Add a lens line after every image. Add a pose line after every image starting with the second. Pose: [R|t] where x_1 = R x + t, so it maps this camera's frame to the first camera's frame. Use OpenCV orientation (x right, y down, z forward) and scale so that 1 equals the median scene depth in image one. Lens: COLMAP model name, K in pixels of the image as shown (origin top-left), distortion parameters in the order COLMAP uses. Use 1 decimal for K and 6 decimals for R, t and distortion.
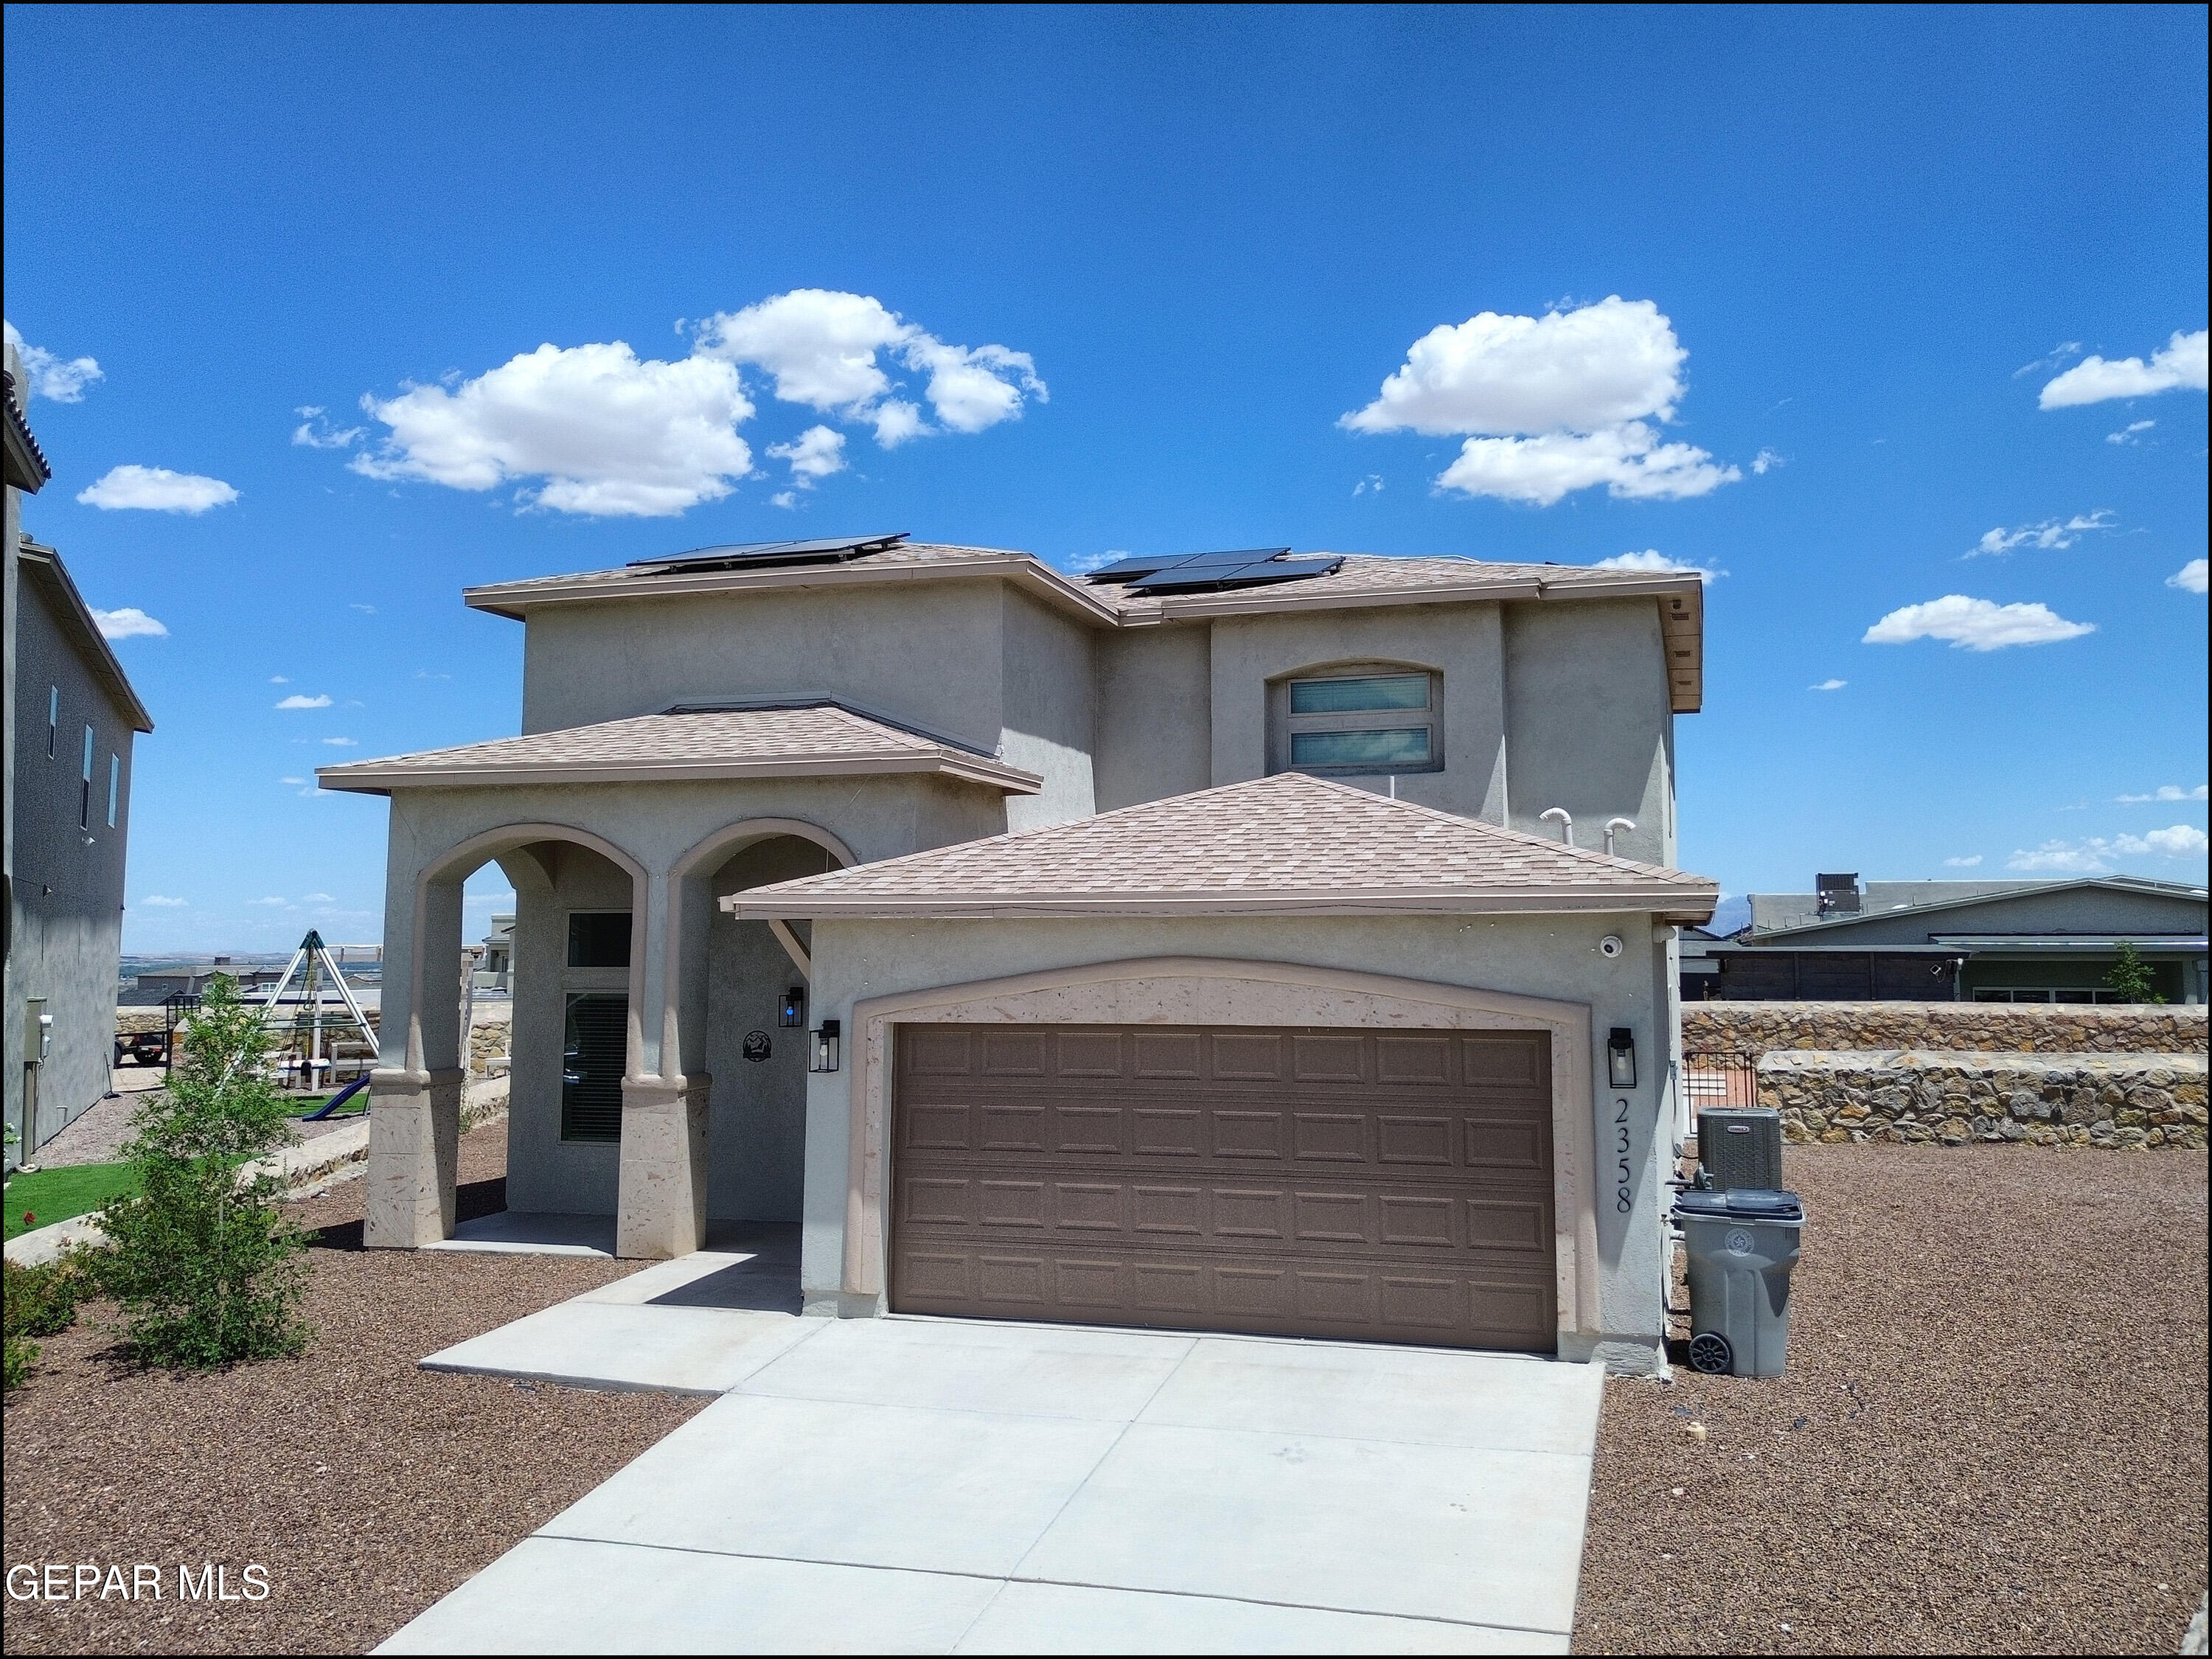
lens RADIAL K [[1774.7, 0, 1170.5], [0, 1774.7, 768.4], [0, 0, 1]] dist [0.041736, -0.022405]
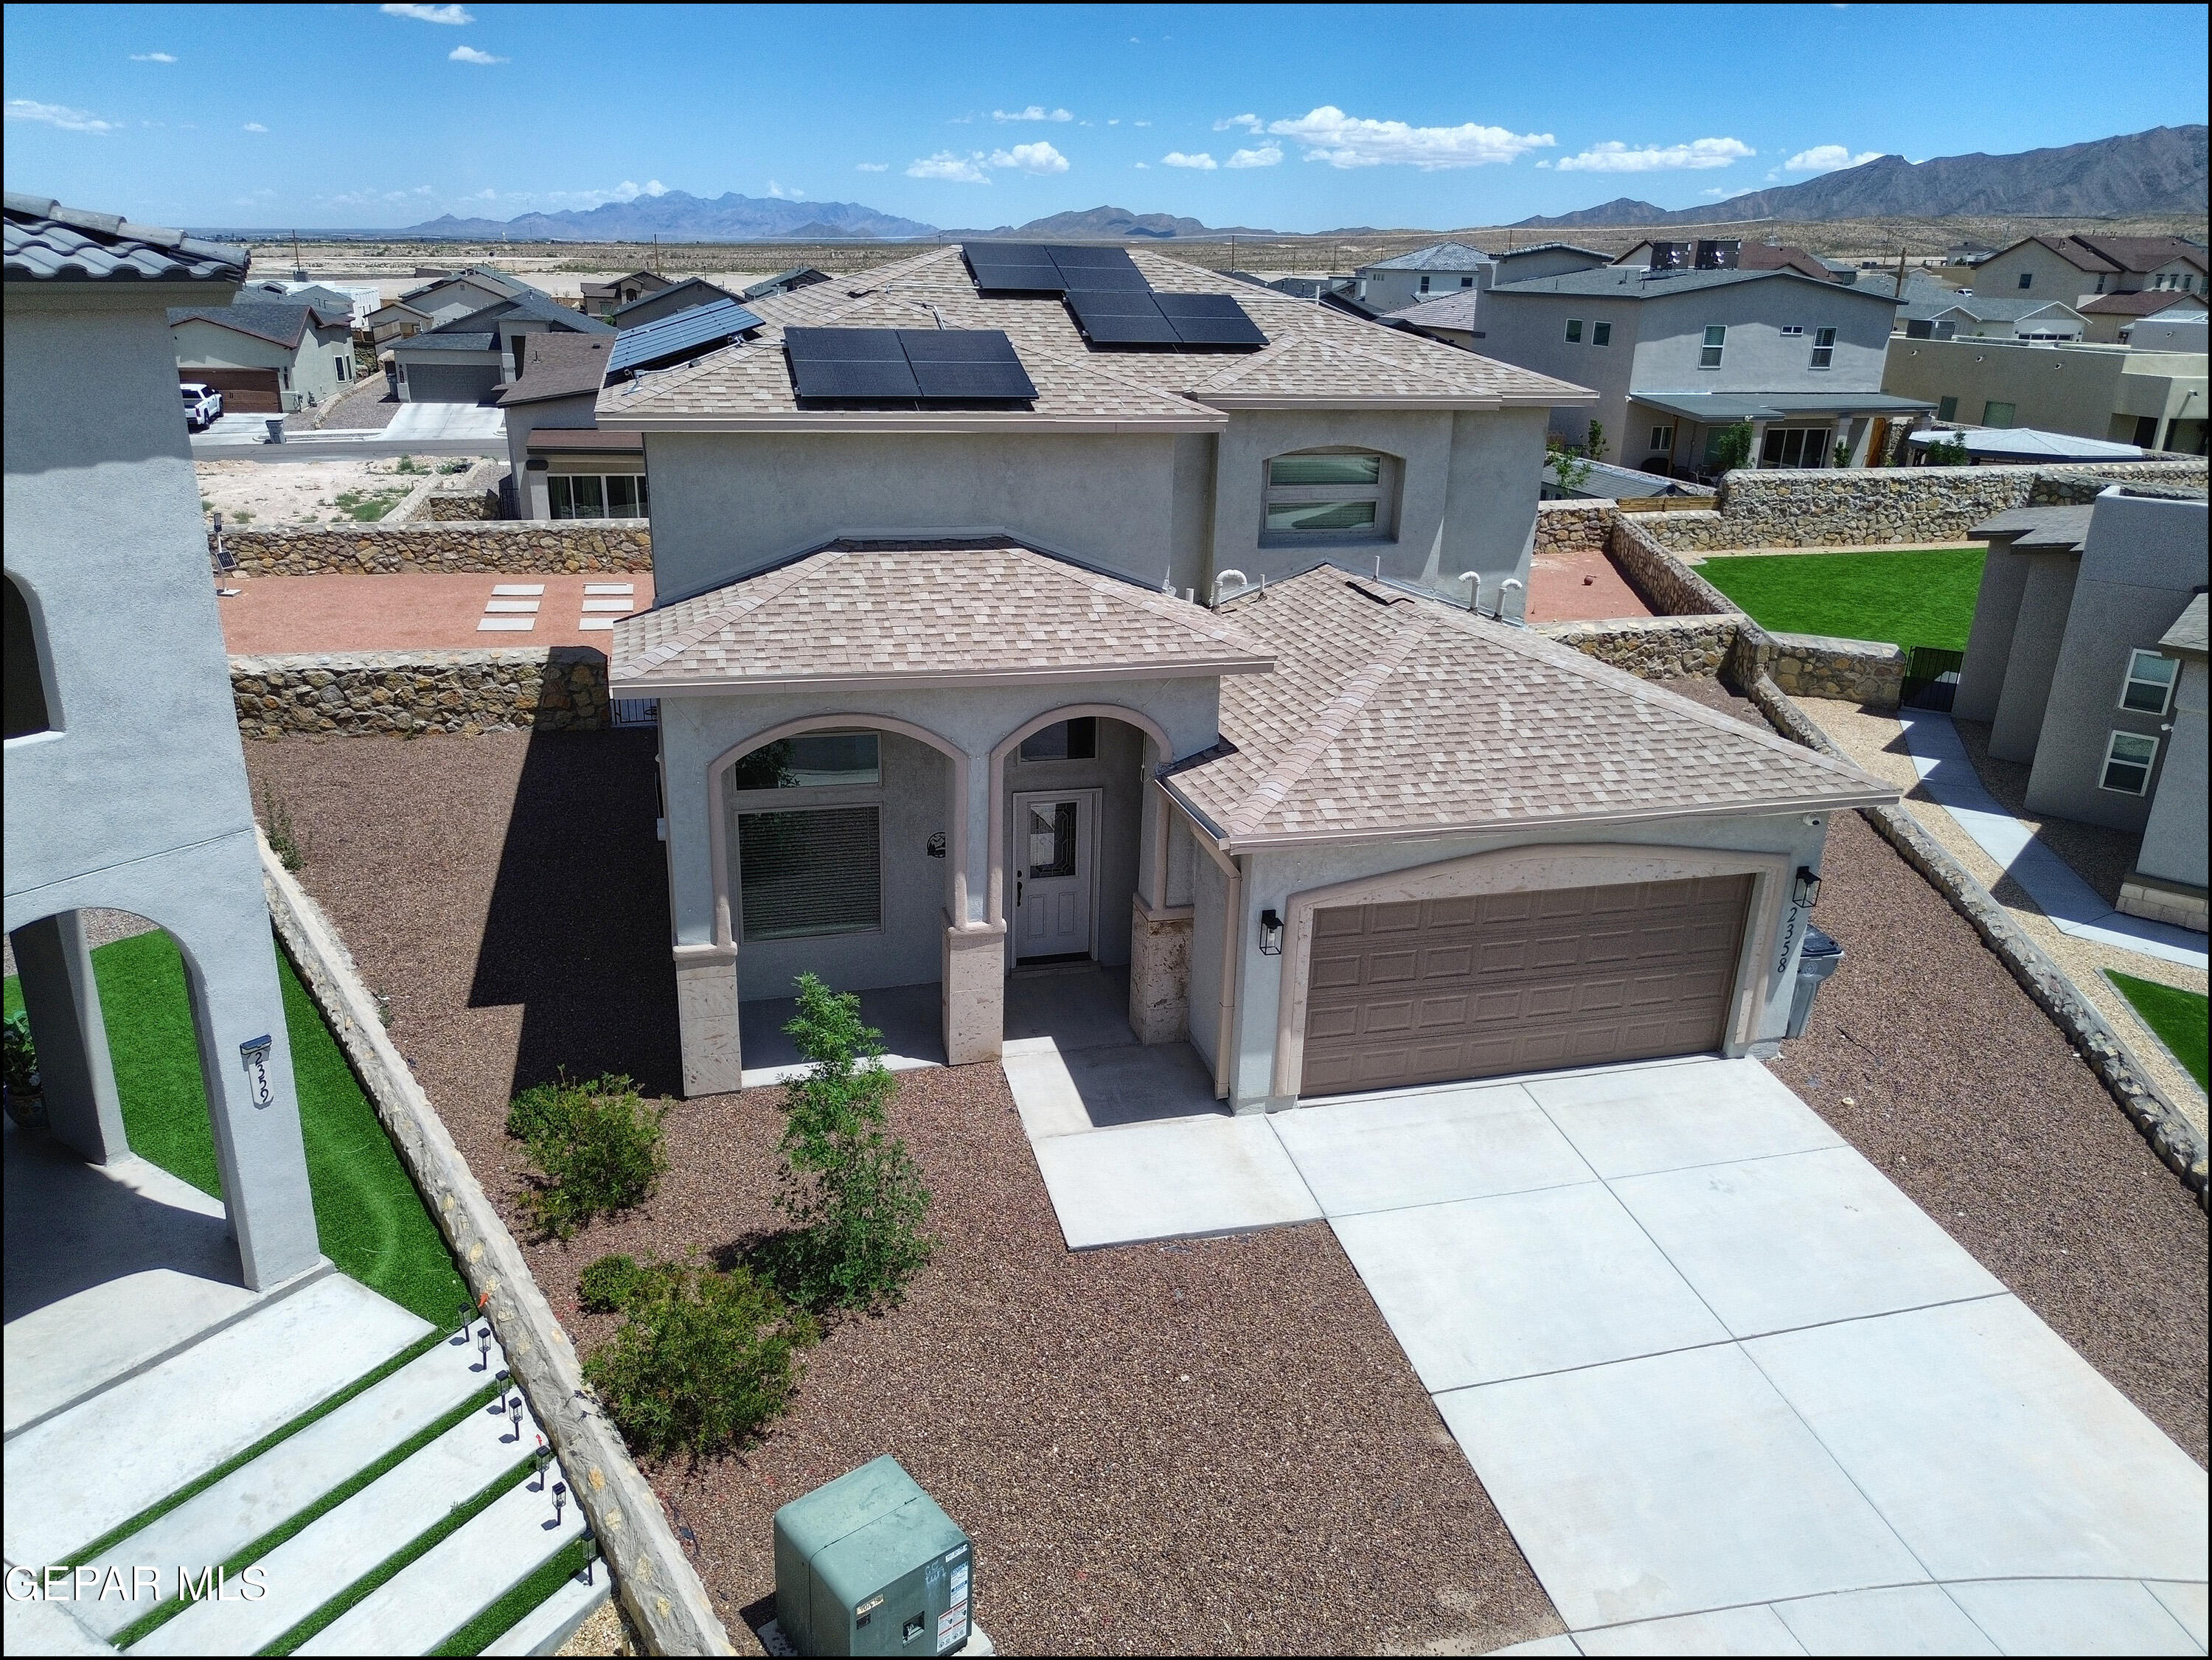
lens RADIAL K [[1572.4, 0, 1111.5], [0, 1572.4, 826.9], [0, 0, 1]] dist [0.062054, -0.052106]
pose [[0.847953, -0.156403, 0.506471, -0.725526], [-0.081779, 0.905439, 0.416524, -0.313914], [-0.523724, -0.394612, 0.754980, 0.220034]]
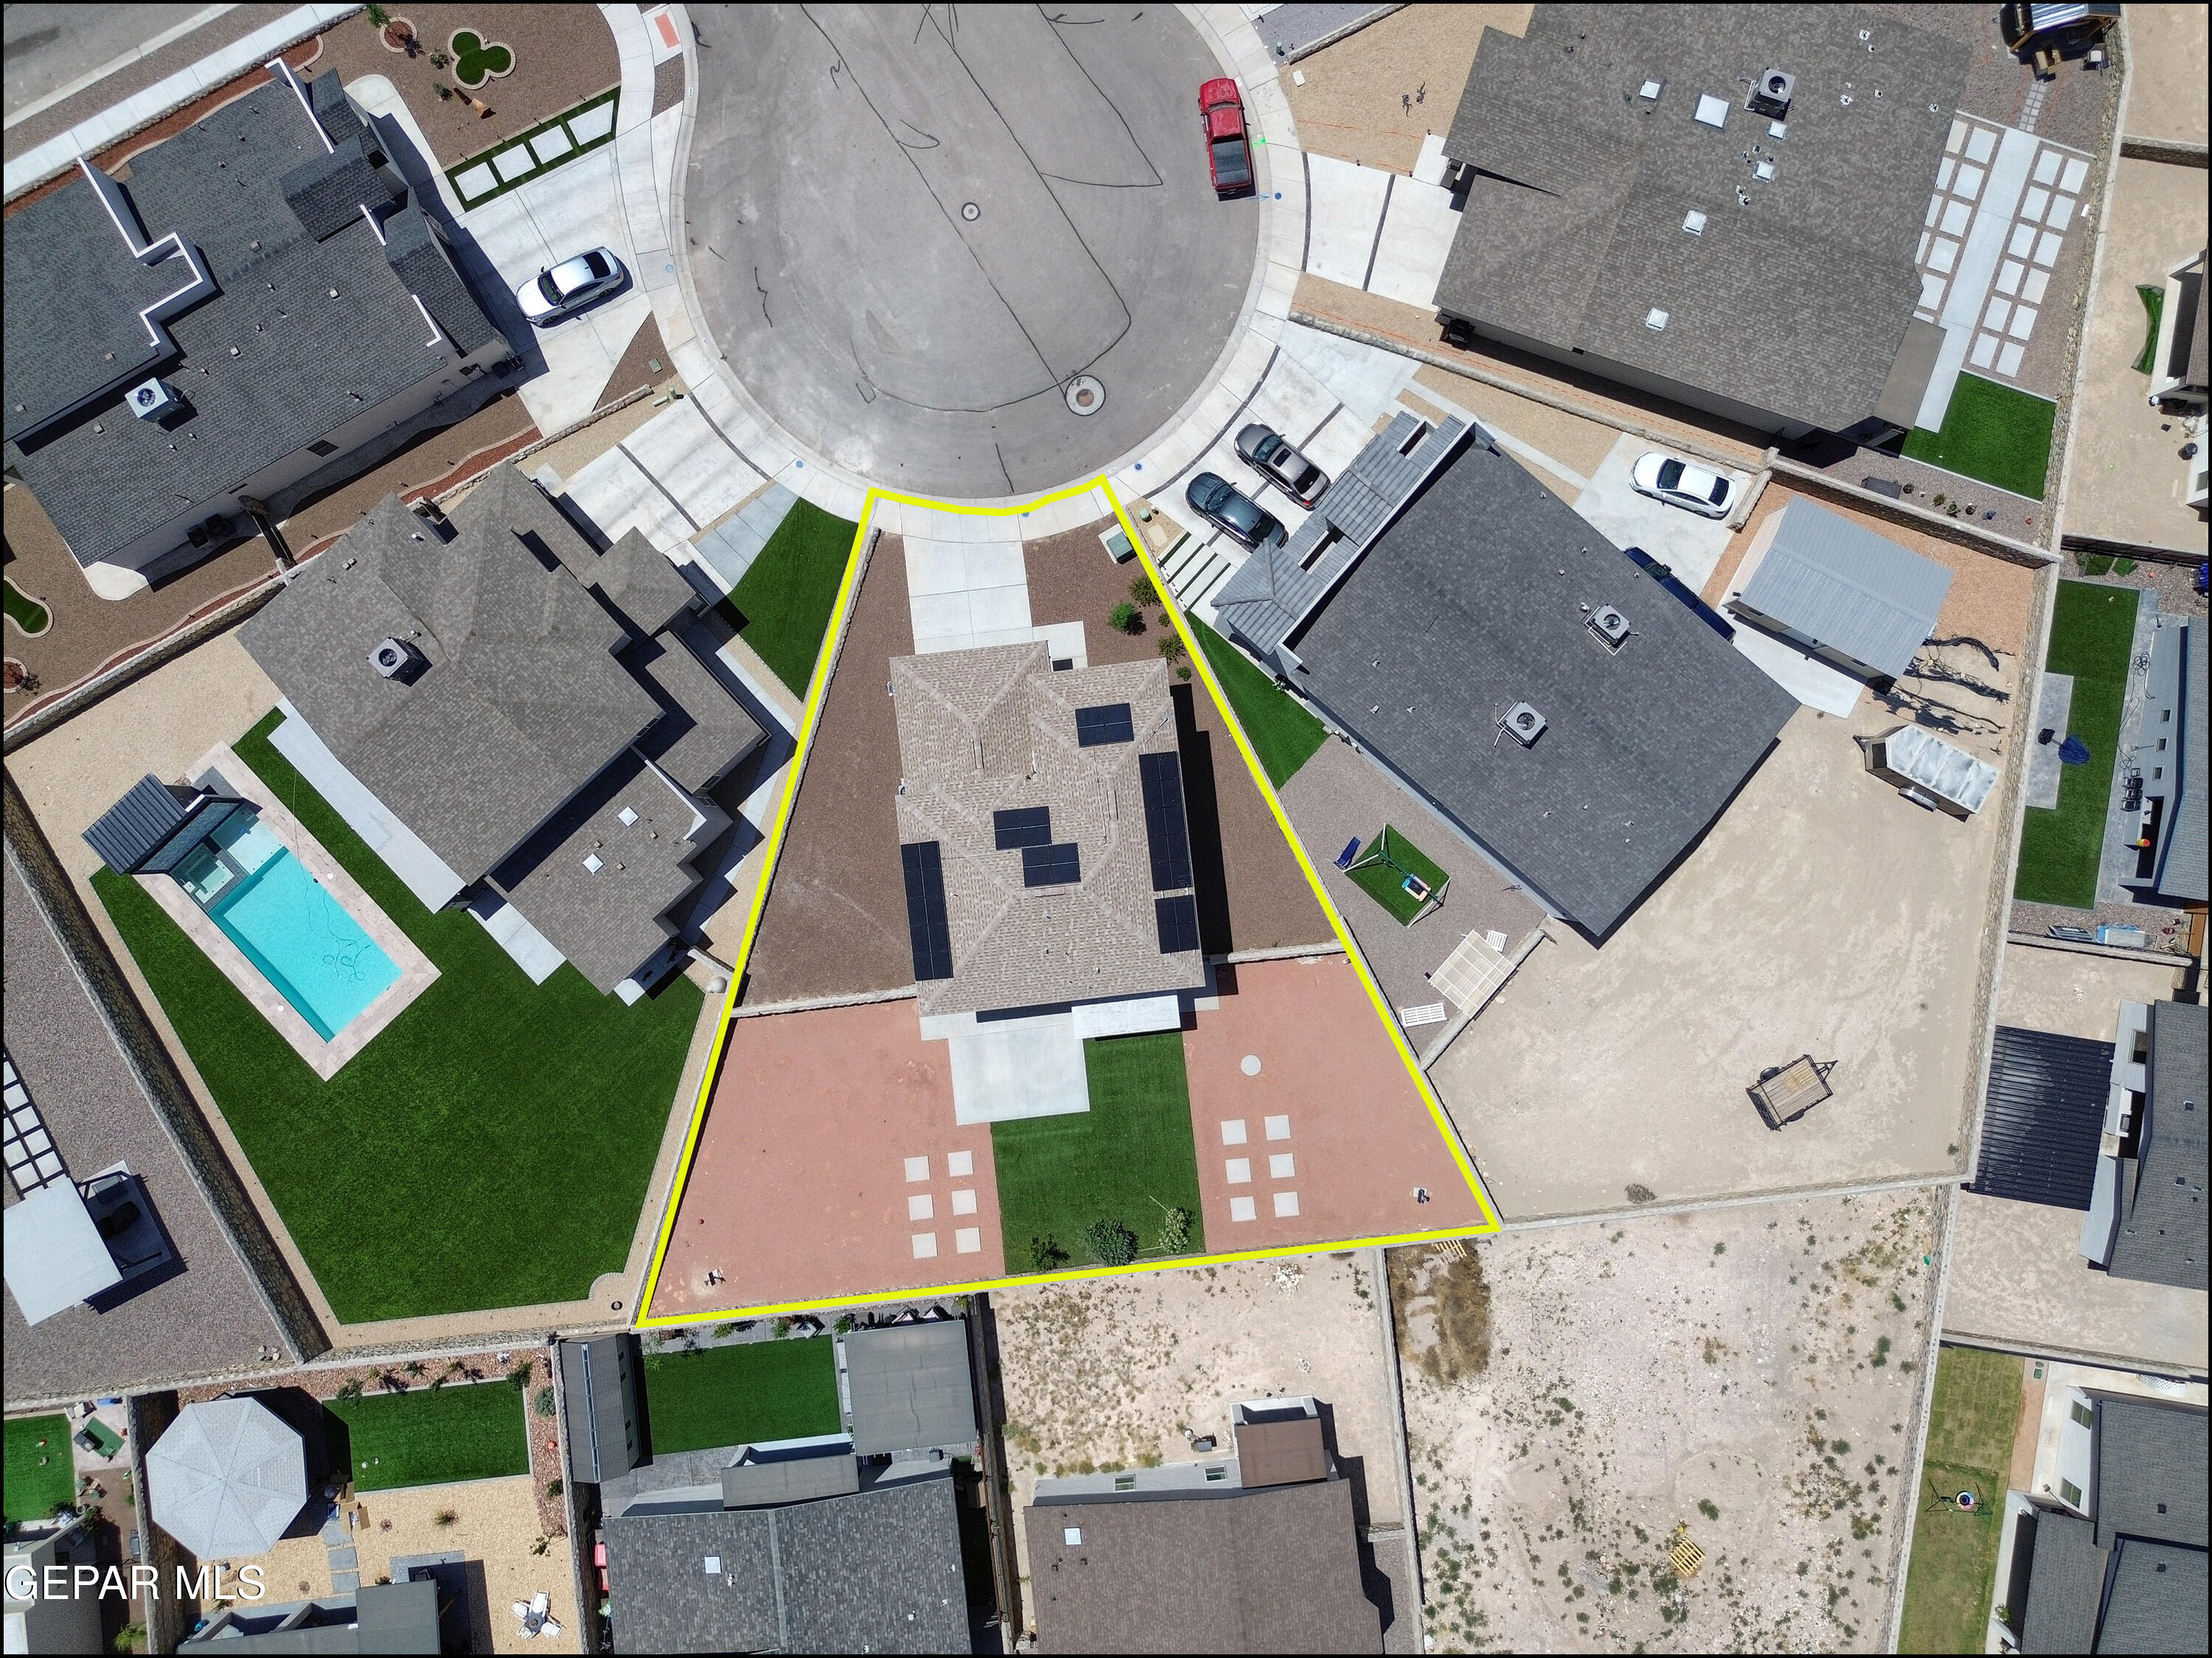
lens RADIAL K [[1572.1, 0, 1108.4], [0, 1572.1, 823.4], [0, 0, 1]] dist [0.062054, -0.052106]
pose [[-0.920687, 0.390280, 0.003995, -0.187936], [0.047025, 0.100759, 0.993799, -4.369085], [0.387458, 0.915166, -0.111121, 1.917462]]
